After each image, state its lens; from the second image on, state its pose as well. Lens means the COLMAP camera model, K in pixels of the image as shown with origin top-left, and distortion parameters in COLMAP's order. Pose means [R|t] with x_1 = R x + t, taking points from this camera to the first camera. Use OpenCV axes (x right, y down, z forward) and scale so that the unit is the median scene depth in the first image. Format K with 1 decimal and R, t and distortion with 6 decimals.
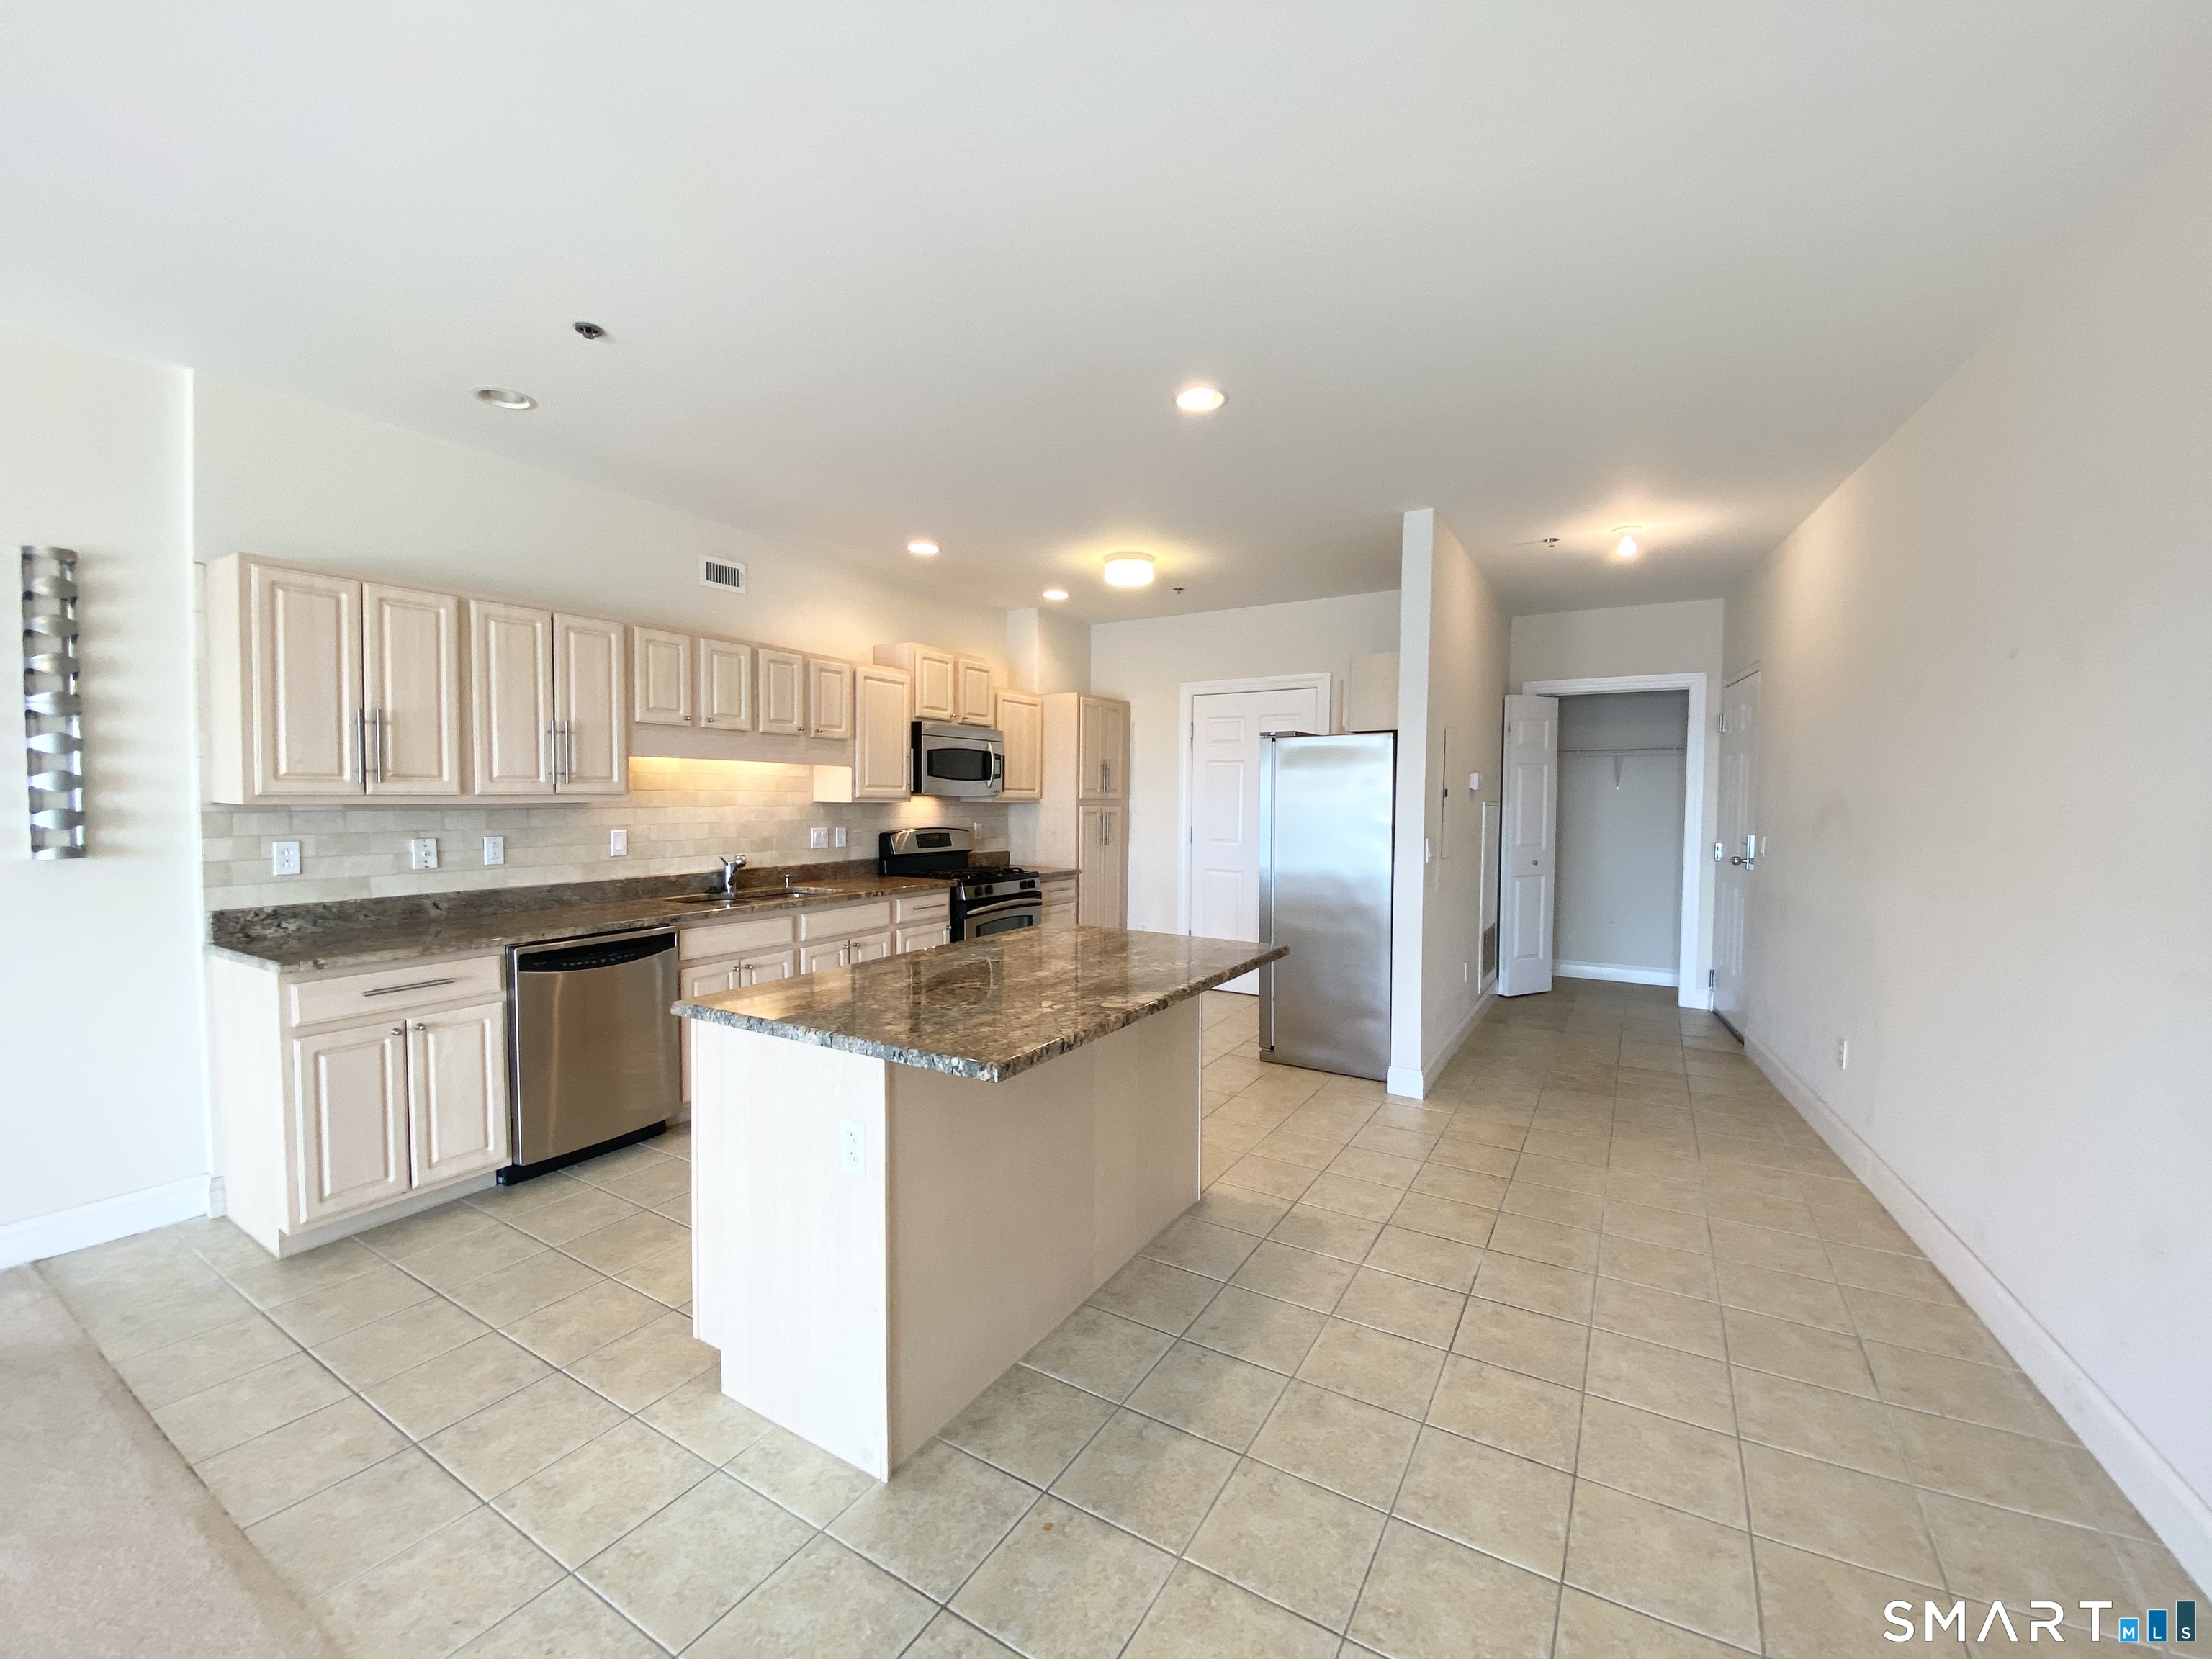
lens RADIAL K [[893.2, 0, 1093.1], [0, 893.2, 833.7], [0, 0, 1]] dist [0.000929, -0.006109]
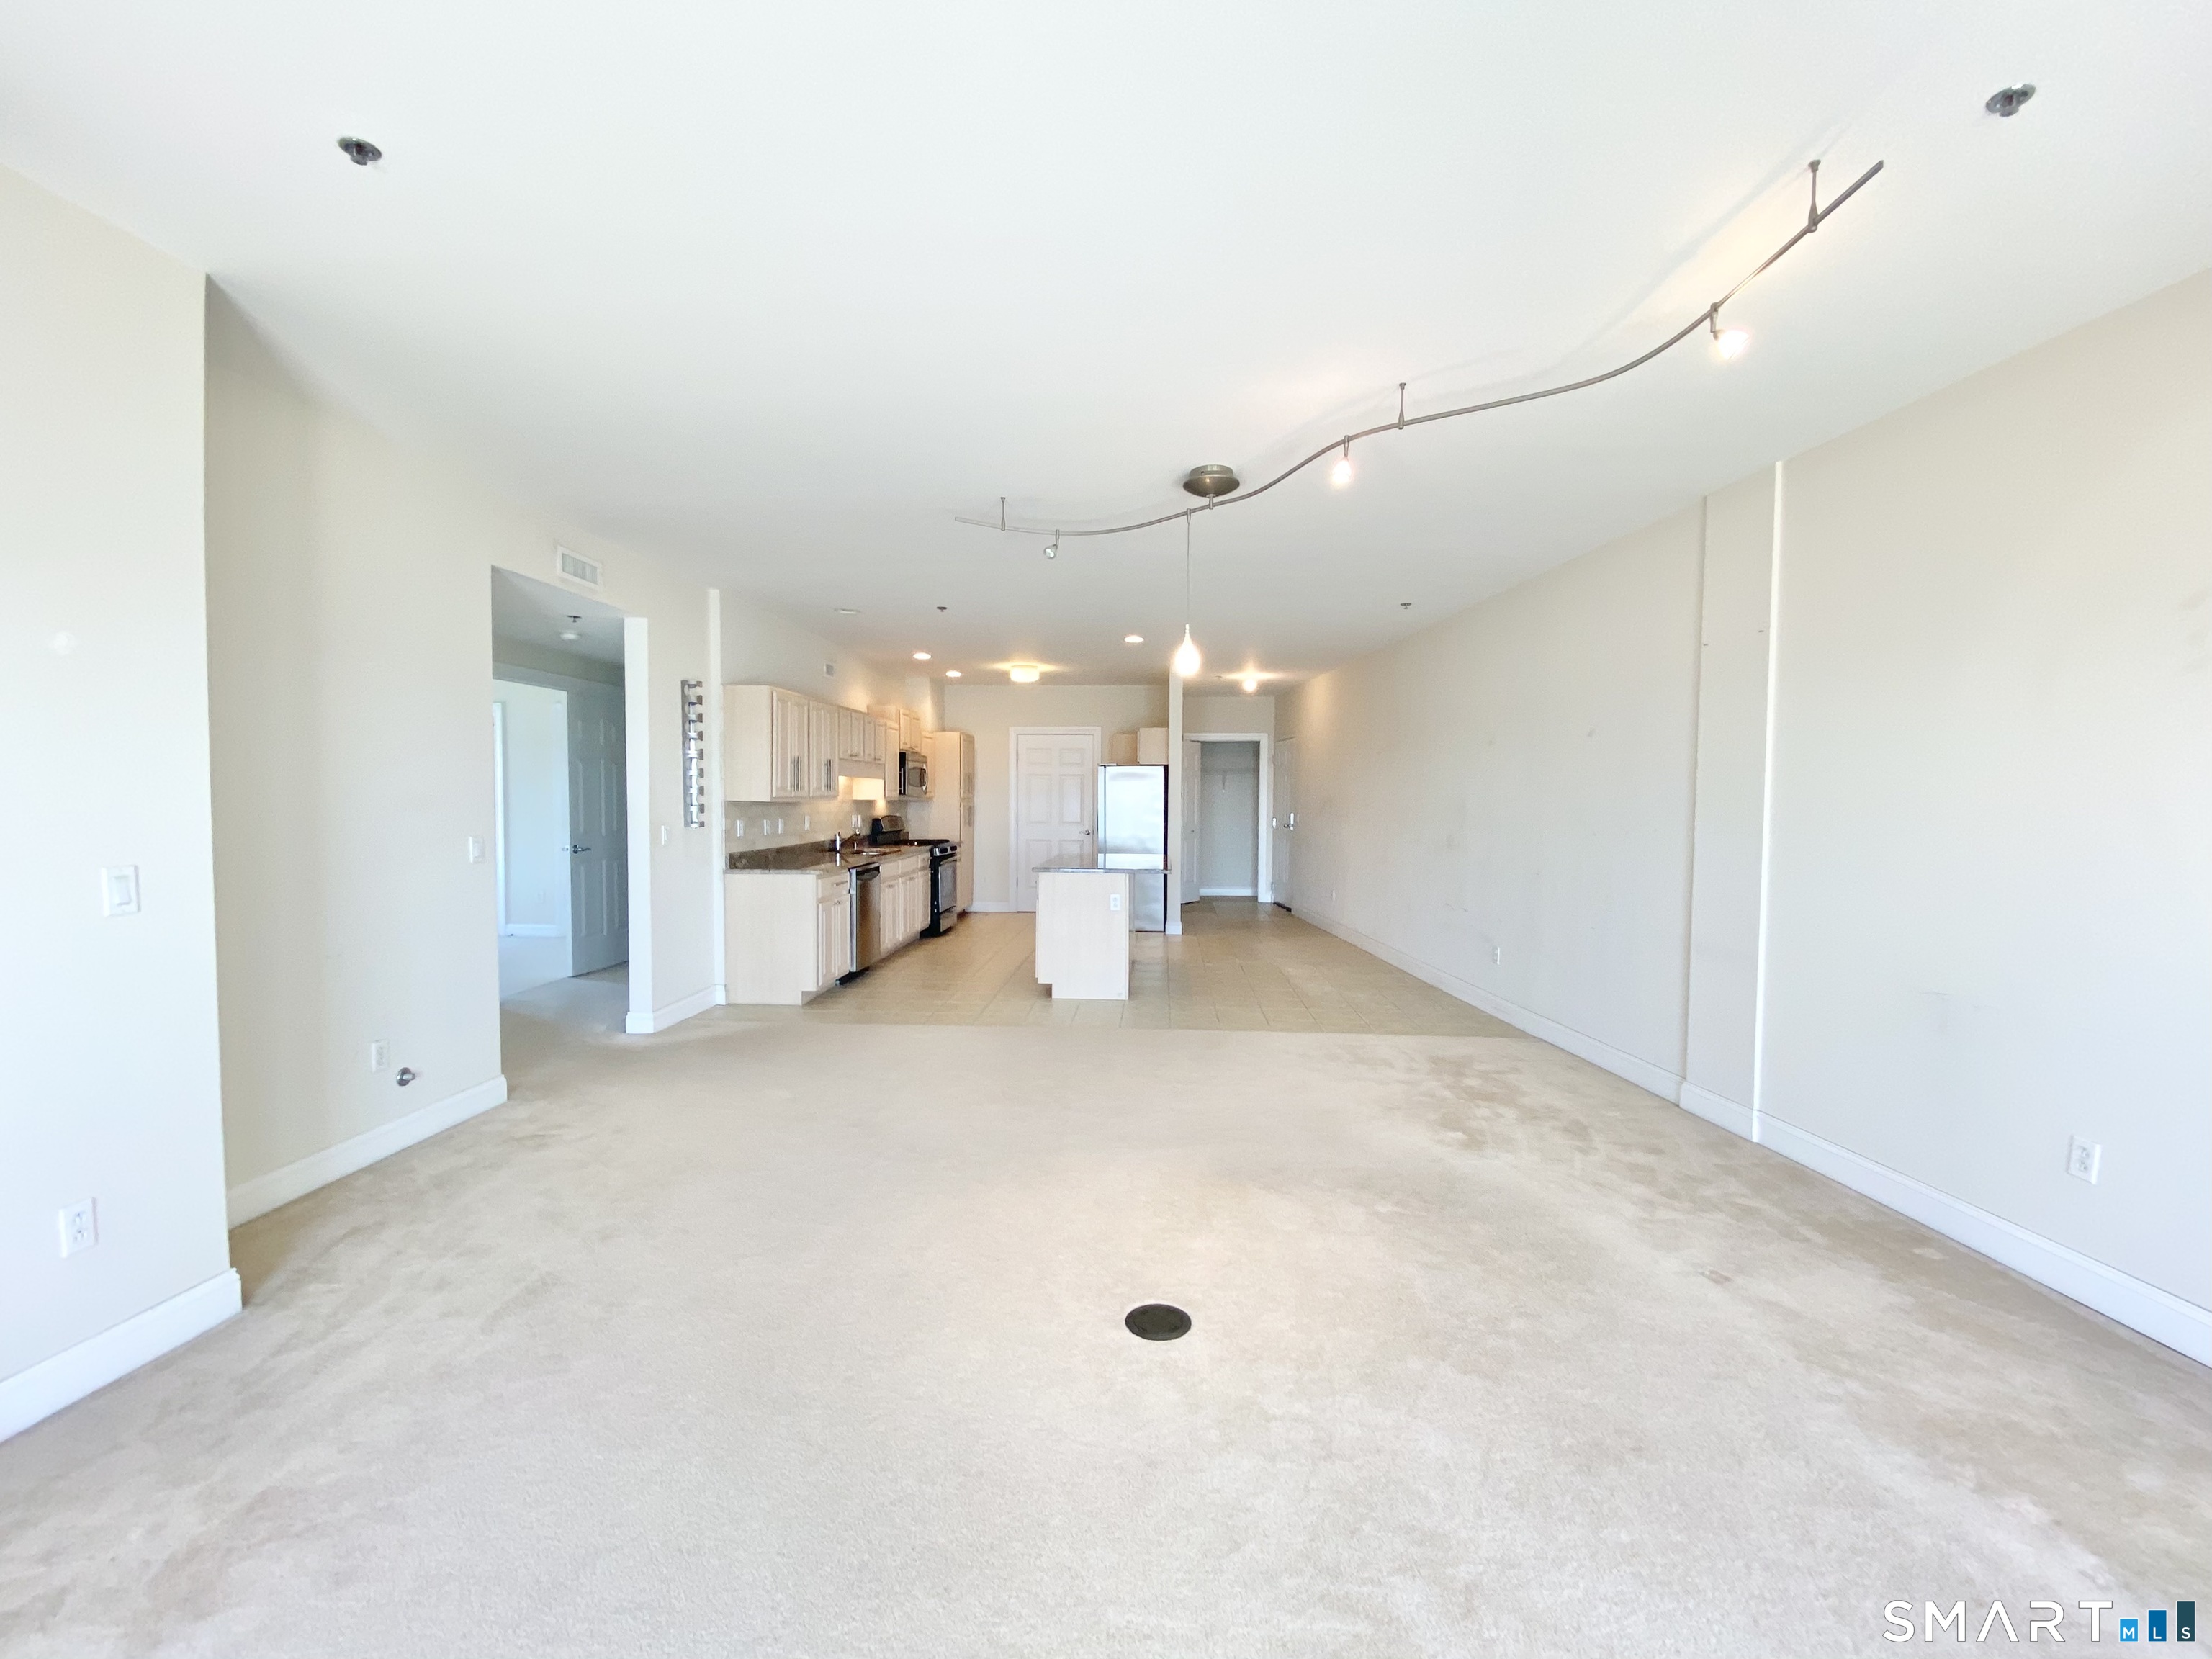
lens RADIAL K [[893.2, 0, 1115.4], [0, 893.2, 826.2], [0, 0, 1]] dist [0.000929, -0.006109]
pose [[0.879805, -0.018377, 0.474979, -0.780714], [0.021346, 0.999772, -0.000857, 0.029904], [-0.474855, 0.010893, 0.879997, -0.822383]]
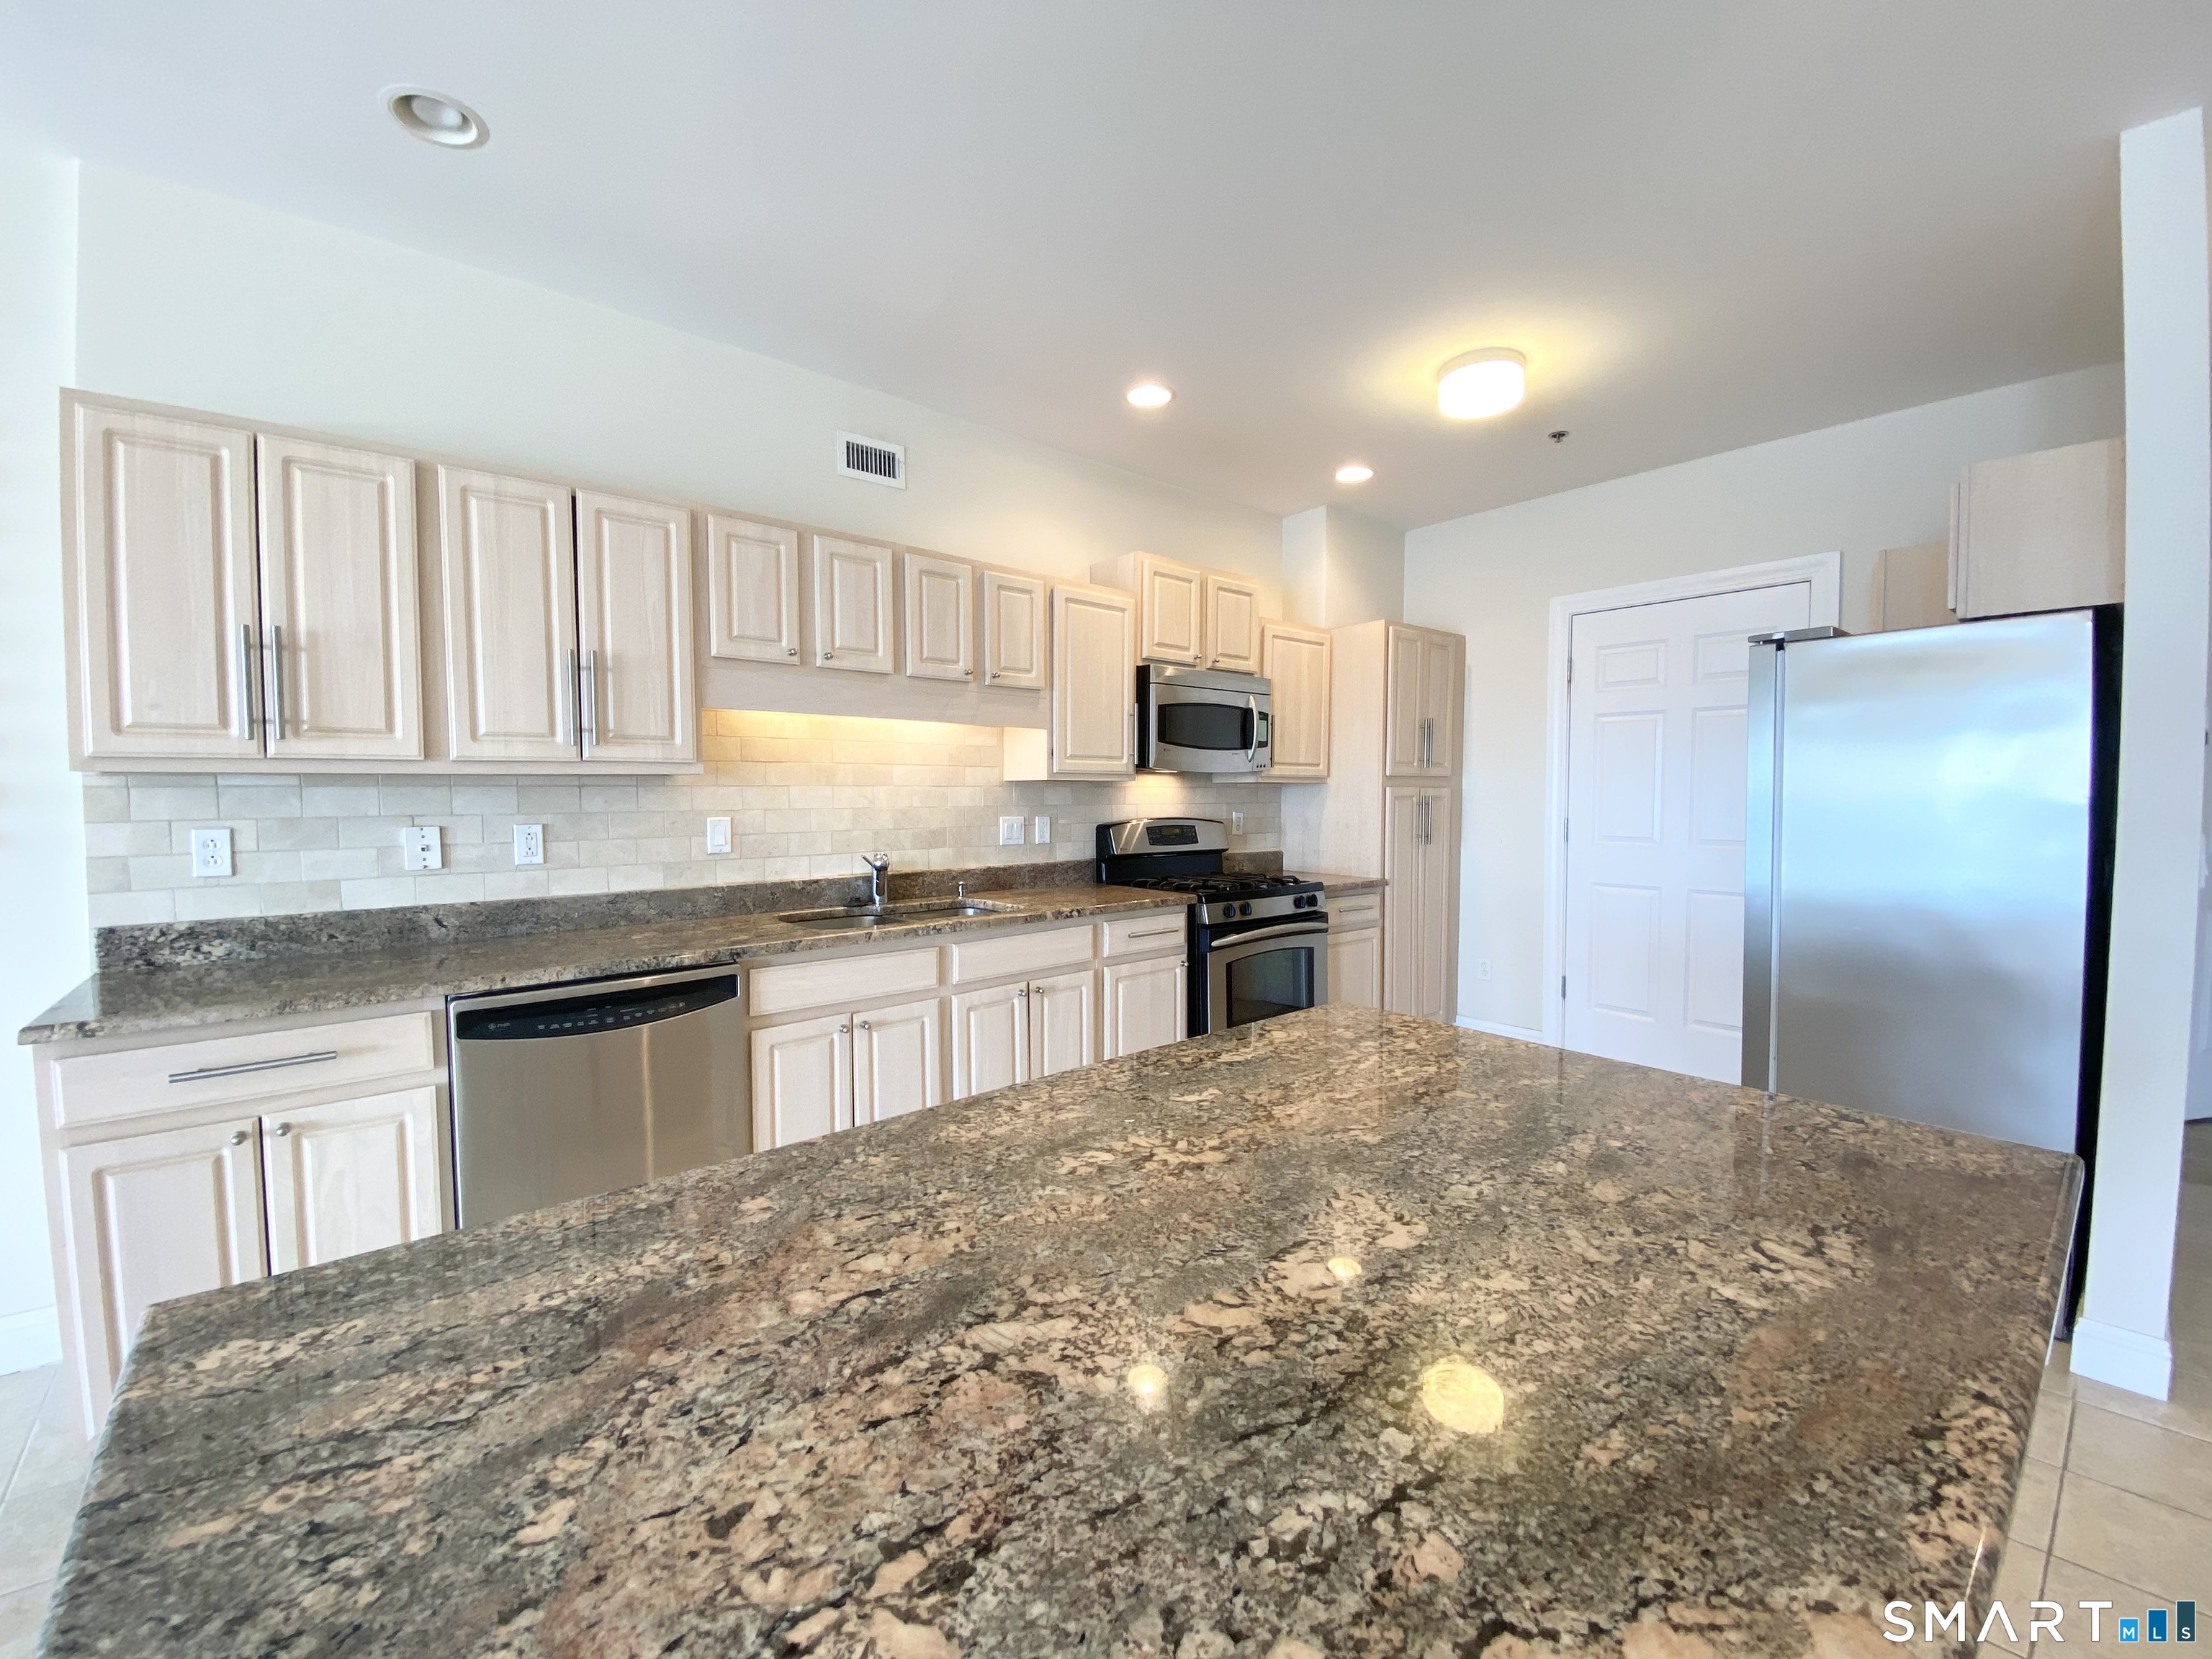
lens RADIAL K [[893.2, 0, 1104.8], [0, 893.2, 843.1], [0, 0, 1]] dist [0.000929, -0.006109]
pose [[0.952982, 0.008012, -0.302920, -0.018119], [-0.004219, 0.999904, 0.013174, 0.005533], [0.302996, -0.011276, 0.952925, 0.393429]]
